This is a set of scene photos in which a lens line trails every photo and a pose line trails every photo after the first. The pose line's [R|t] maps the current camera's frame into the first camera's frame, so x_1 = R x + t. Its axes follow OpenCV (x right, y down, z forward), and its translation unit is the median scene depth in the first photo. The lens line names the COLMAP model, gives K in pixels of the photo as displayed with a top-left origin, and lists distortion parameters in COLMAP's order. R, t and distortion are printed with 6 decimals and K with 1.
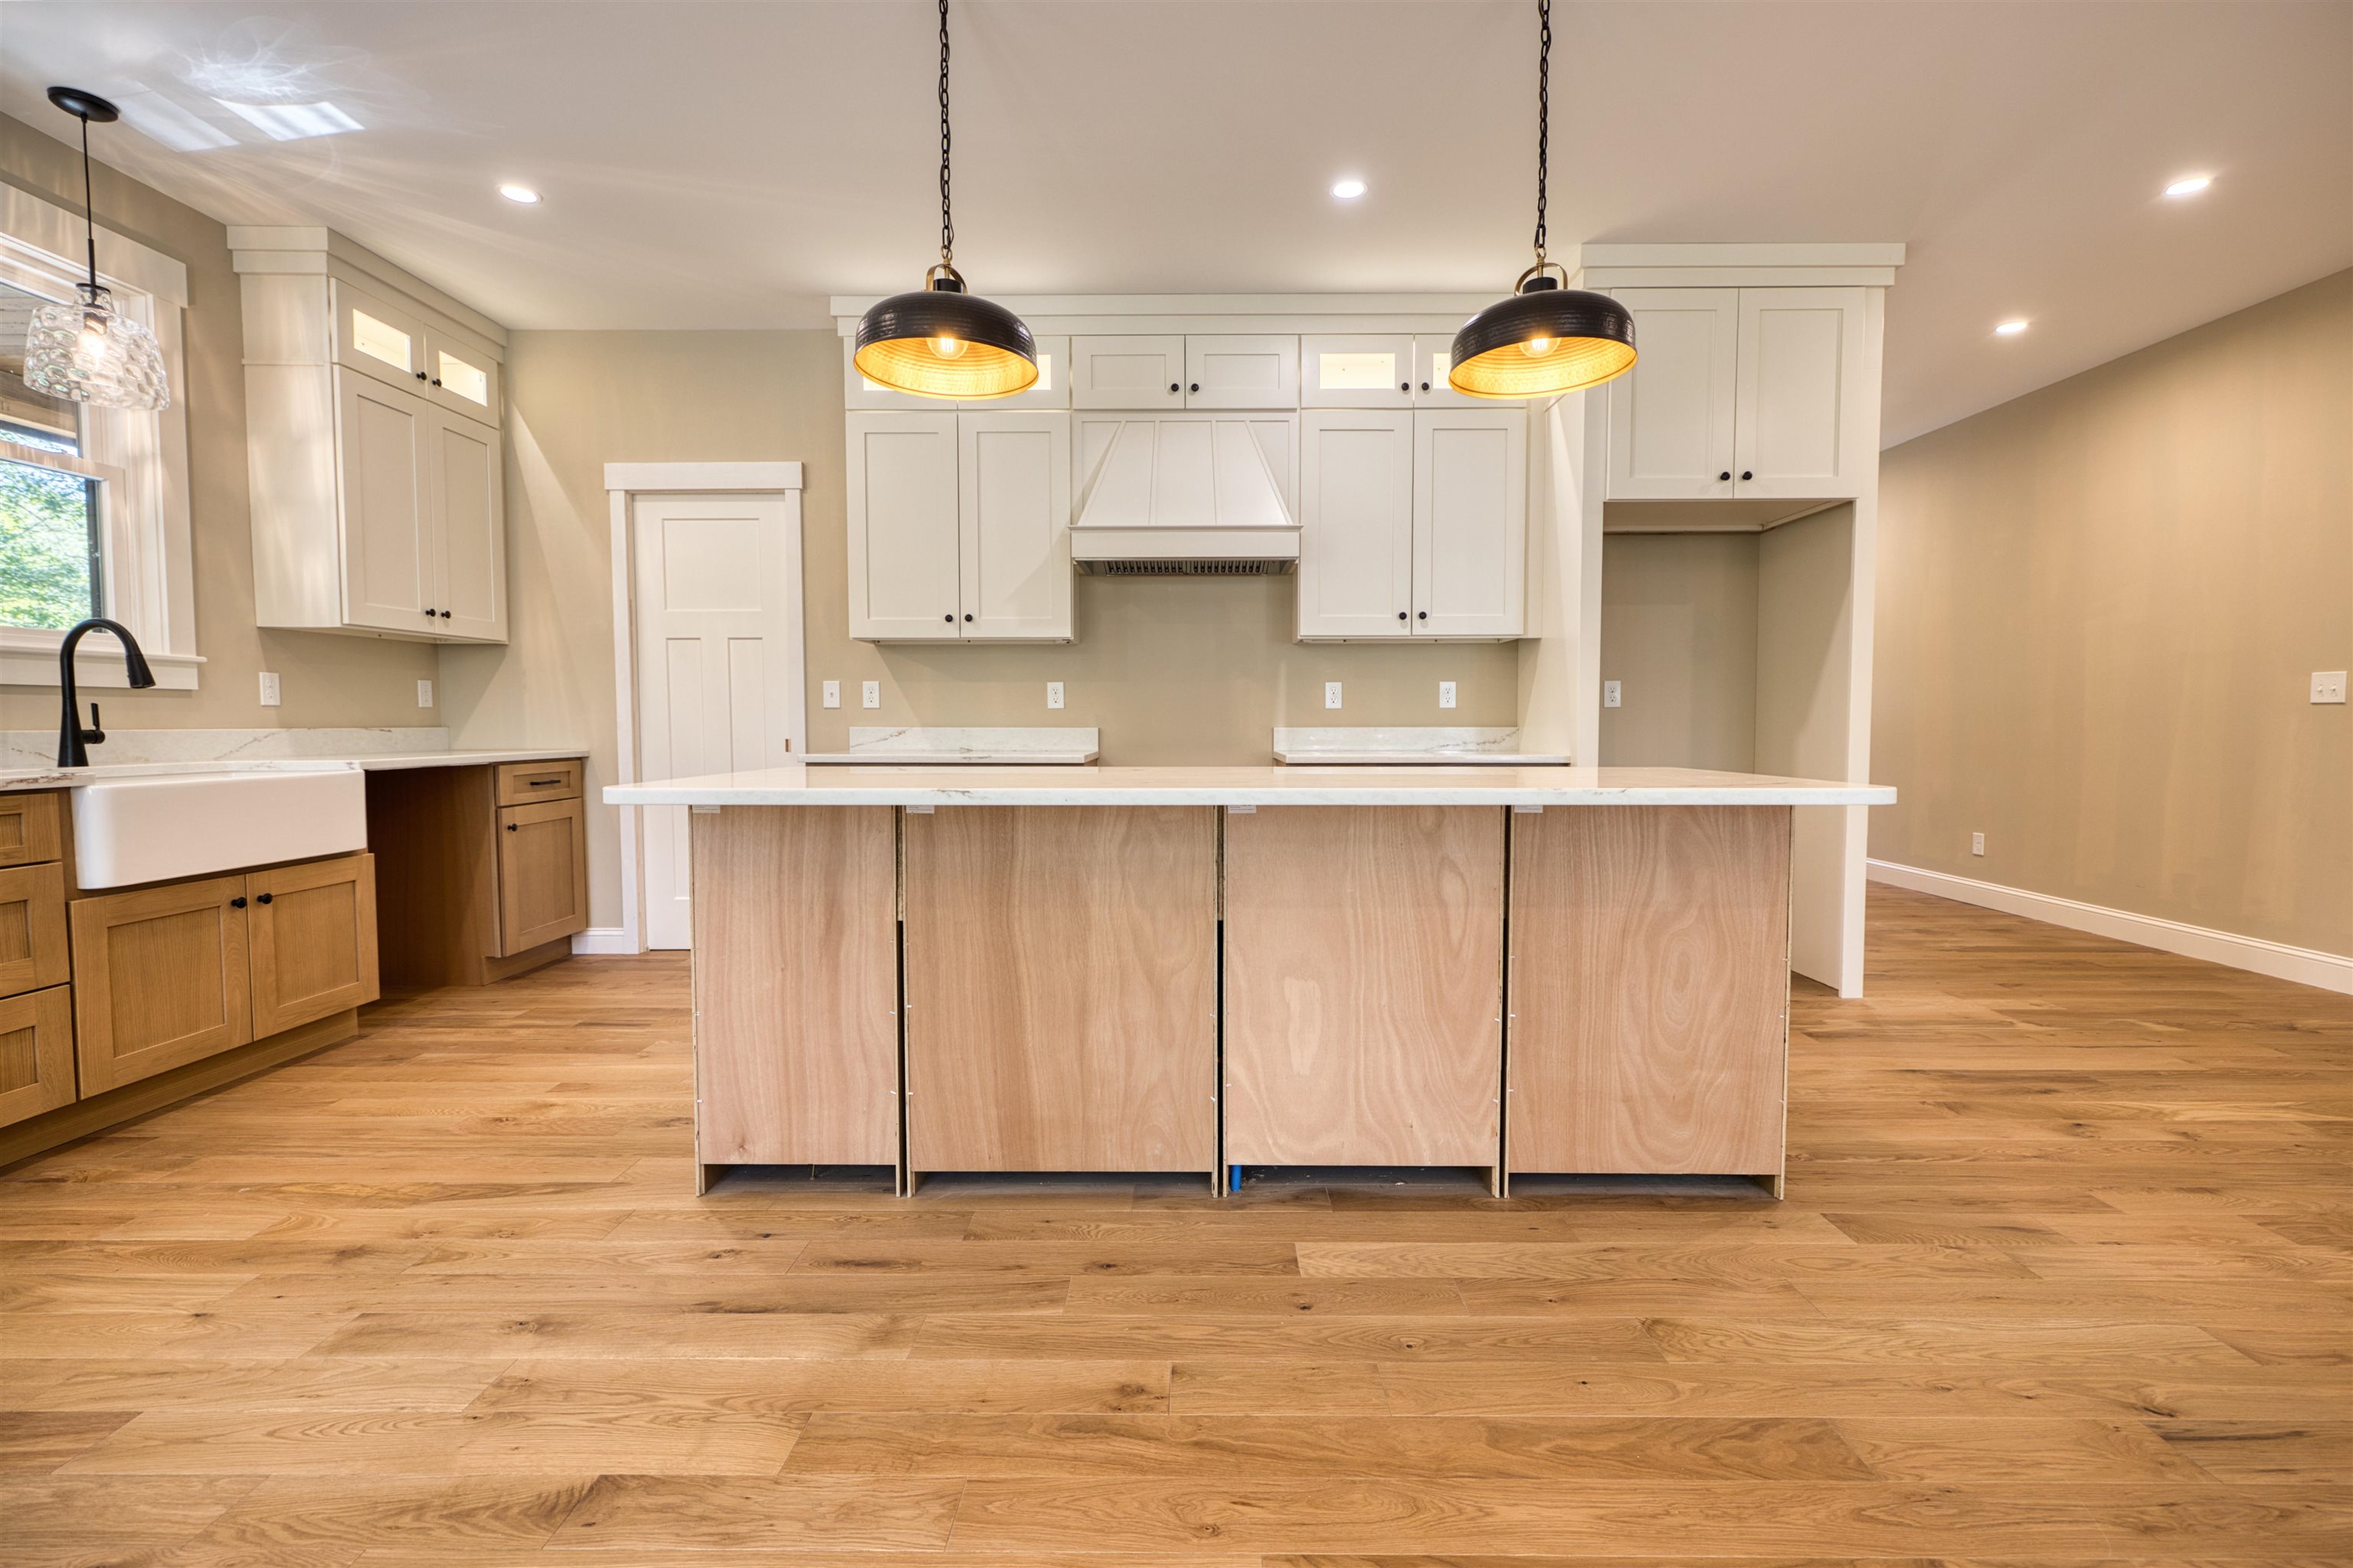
lens RADIAL K [[1027.1, 0, 1181.7], [0, 1027.1, 775.0], [0, 0, 1]] dist [0.001263, 0.000798]
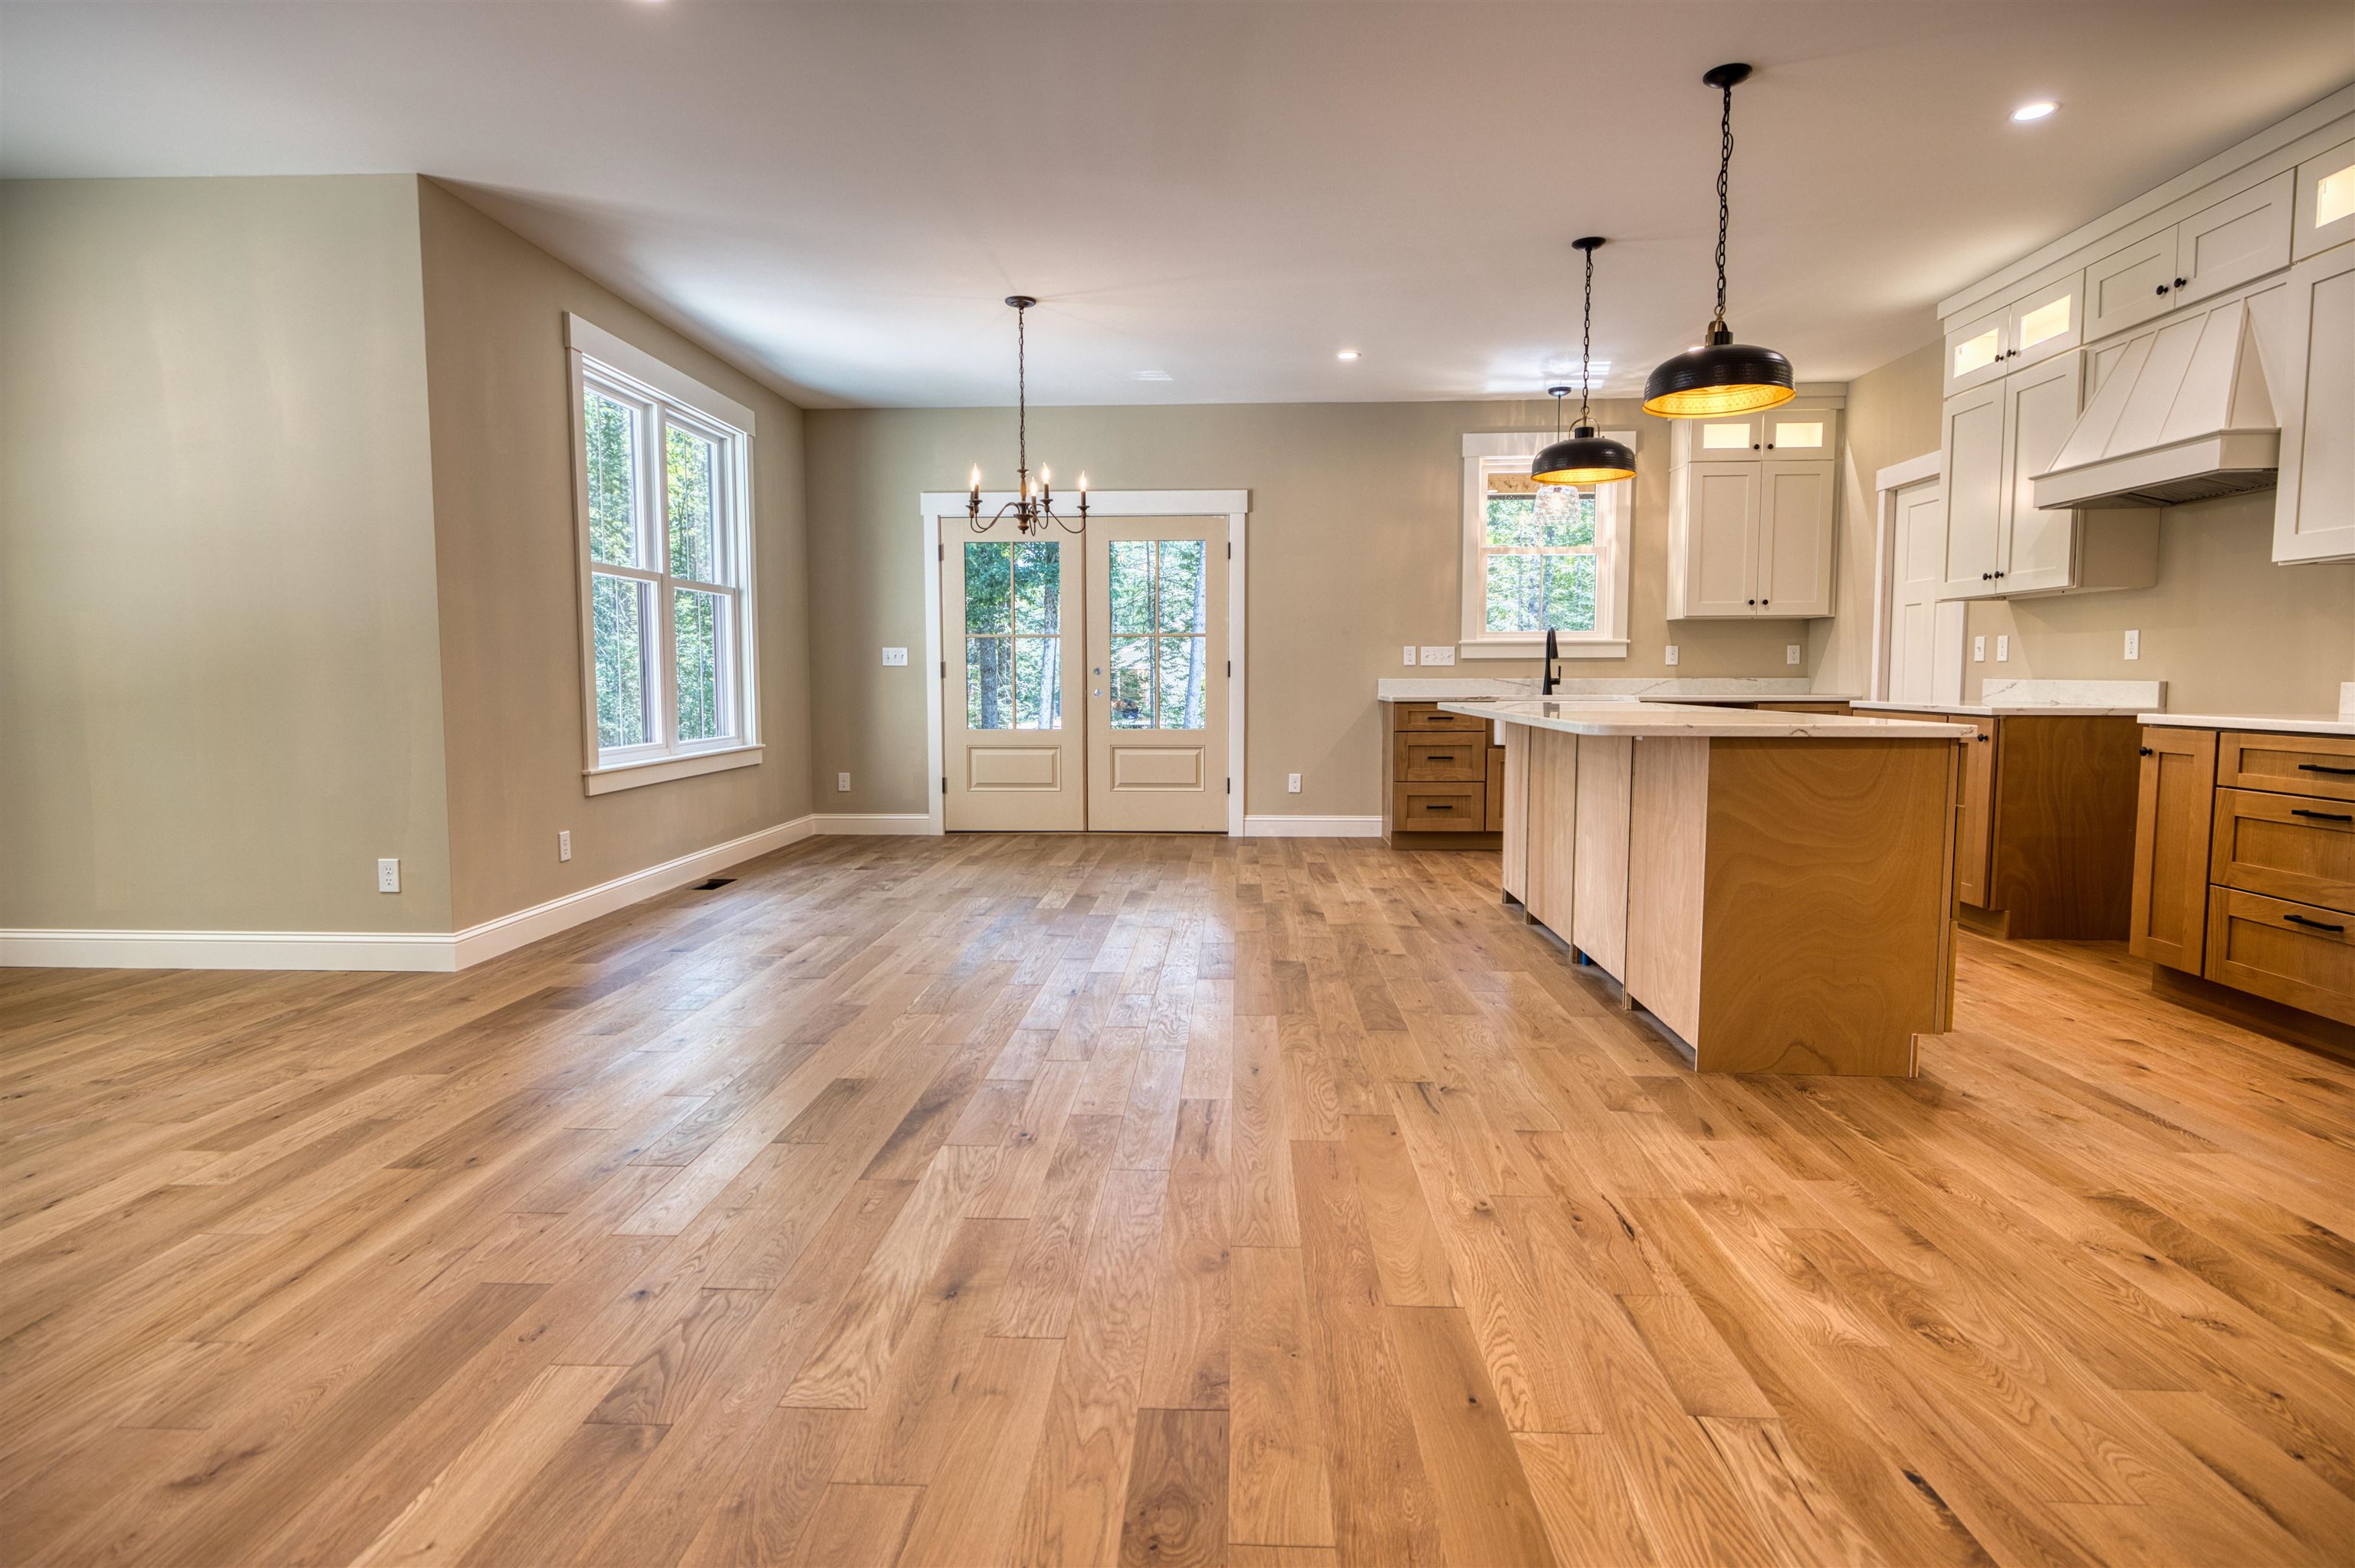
lens RADIAL K [[1205.7, 0, 1183.2], [0, 1205.7, 768.7], [0, 0, 1]] dist [0.007017, -0.002813]
pose [[-0.036946, 0.078484, -0.996230, 1.519035], [-0.051739, 0.995424, 0.080340, -0.018118], [0.997977, 0.054512, -0.032716, 0.324175]]
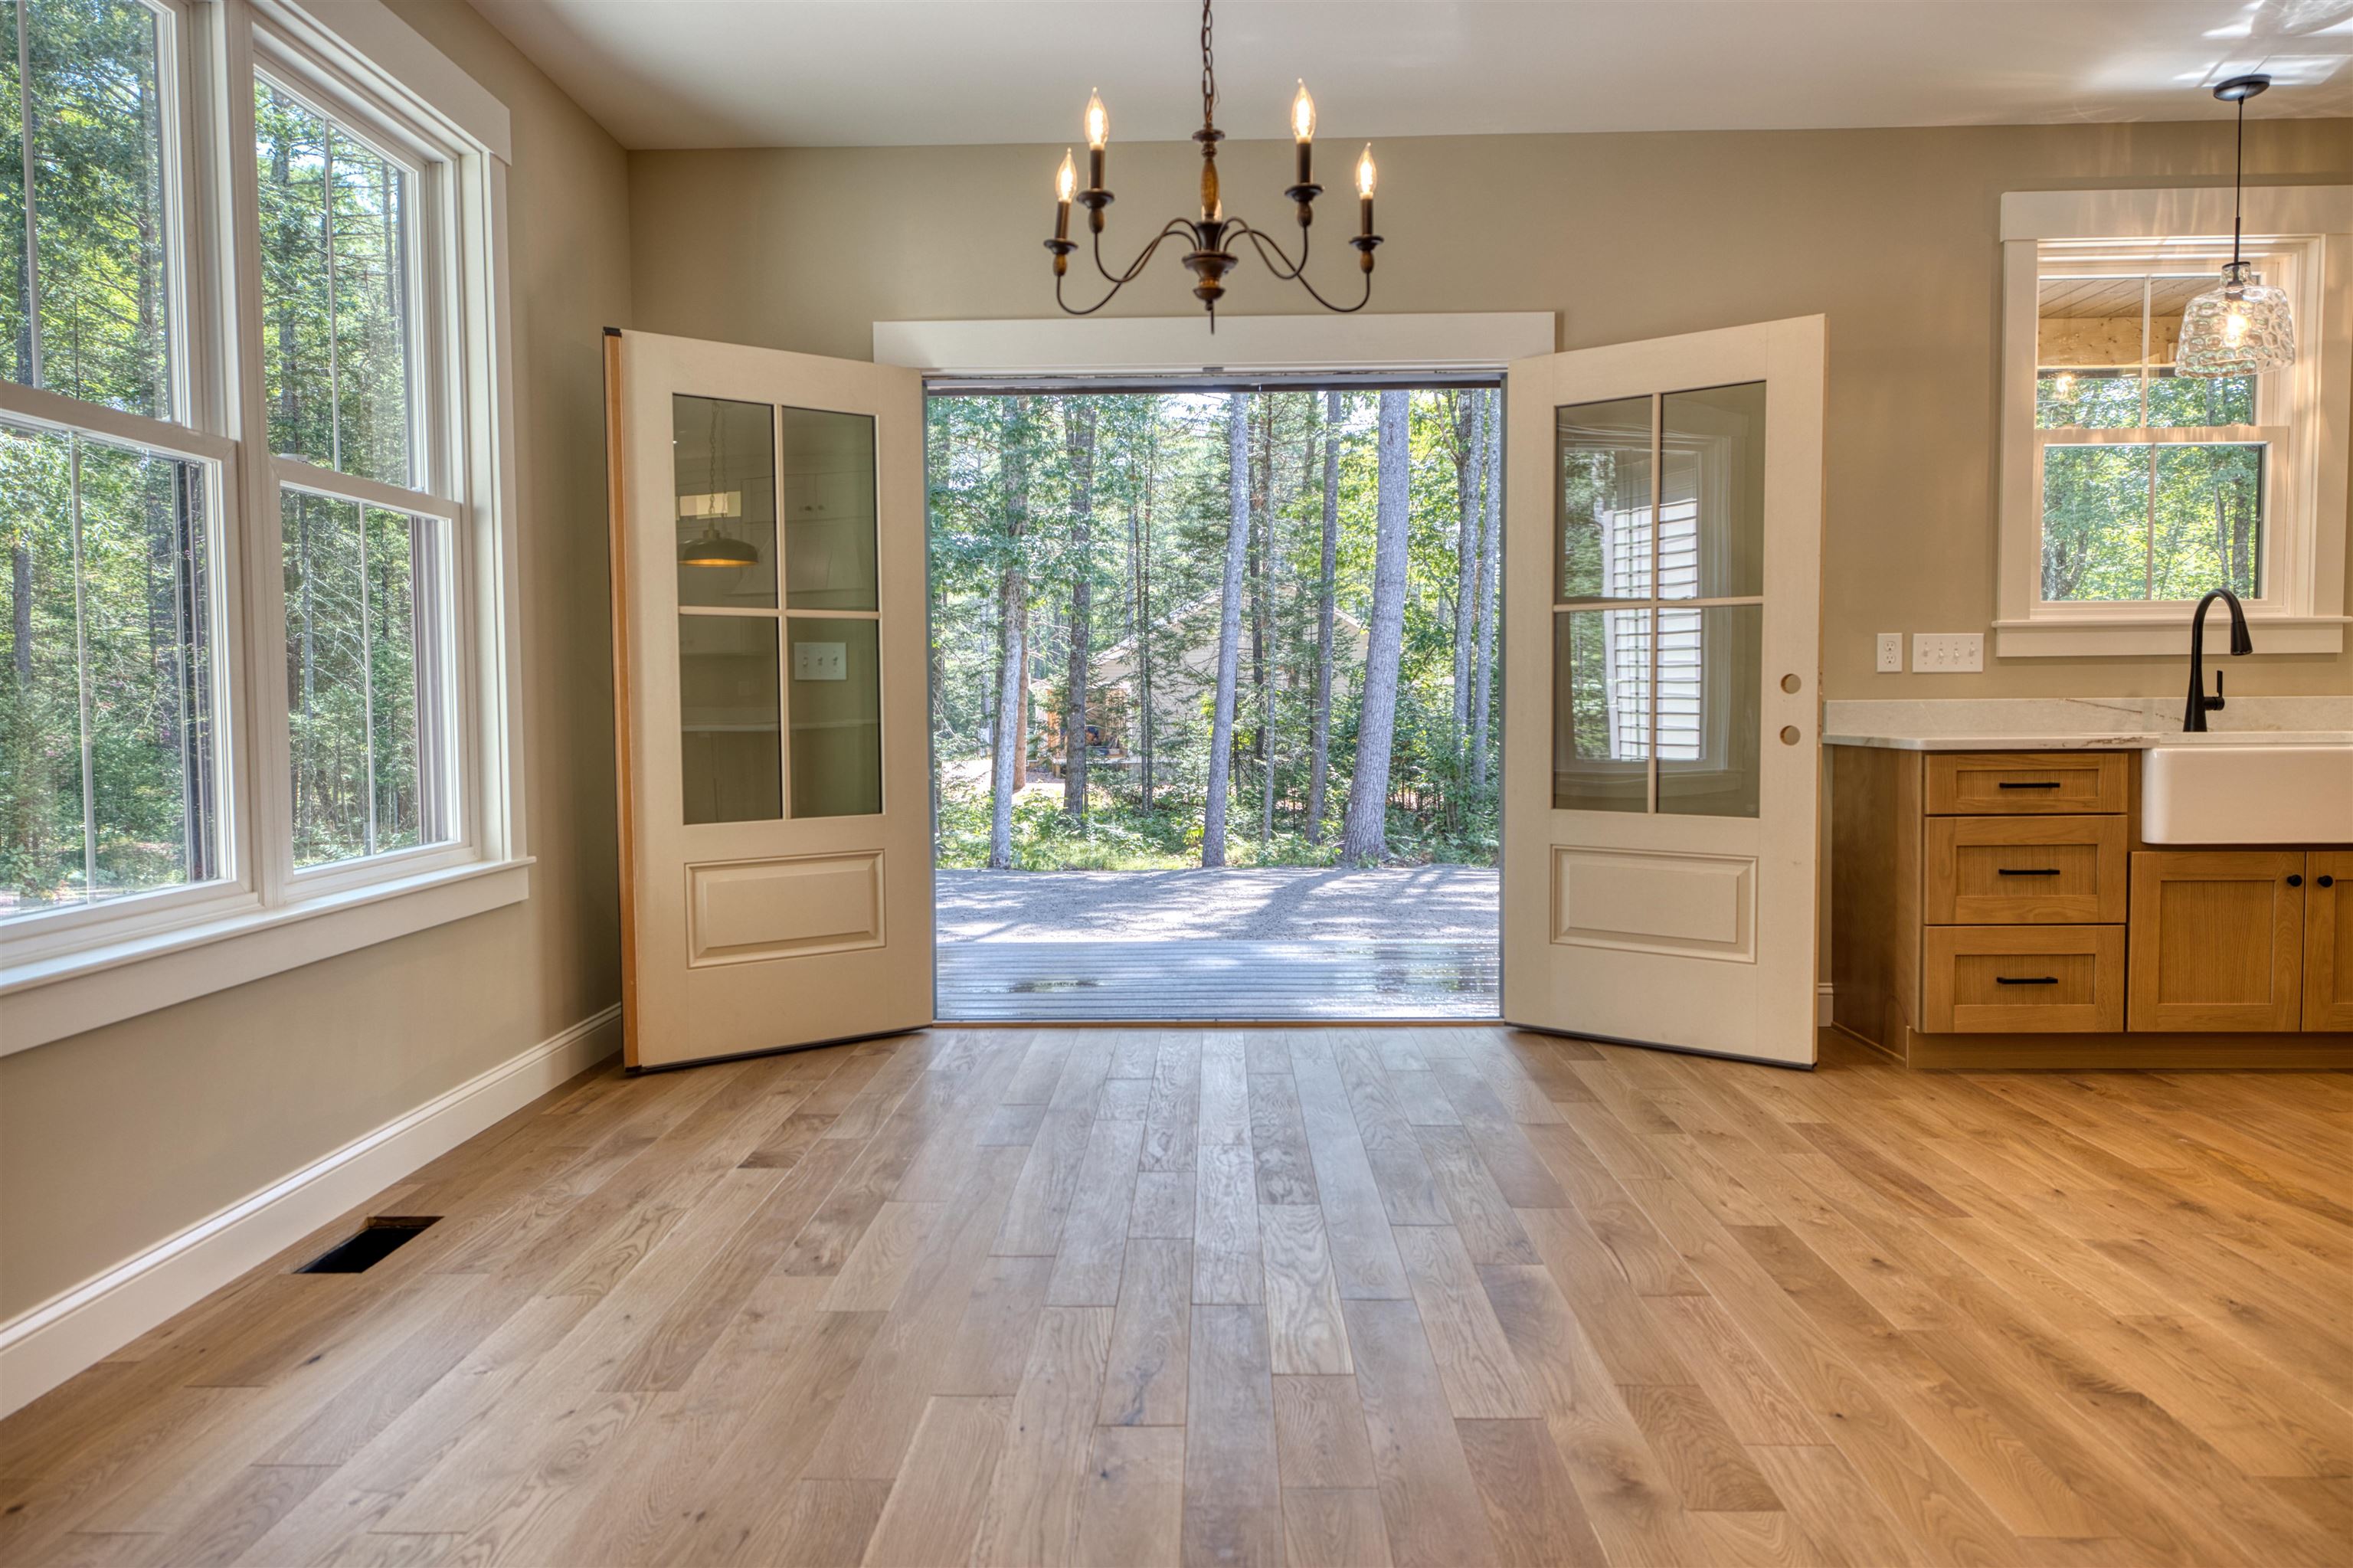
lens RADIAL K [[1531.9, 0, 1184.7], [0, 1531.9, 774.6], [0, 0, 1]] dist [0.001858, 0.002045]
pose [[-0.013043, 0.052063, -0.998559, 0.492824], [-0.045161, 0.997594, 0.052603, -0.000321], [0.998895, 0.045782, -0.010660, -0.003475]]
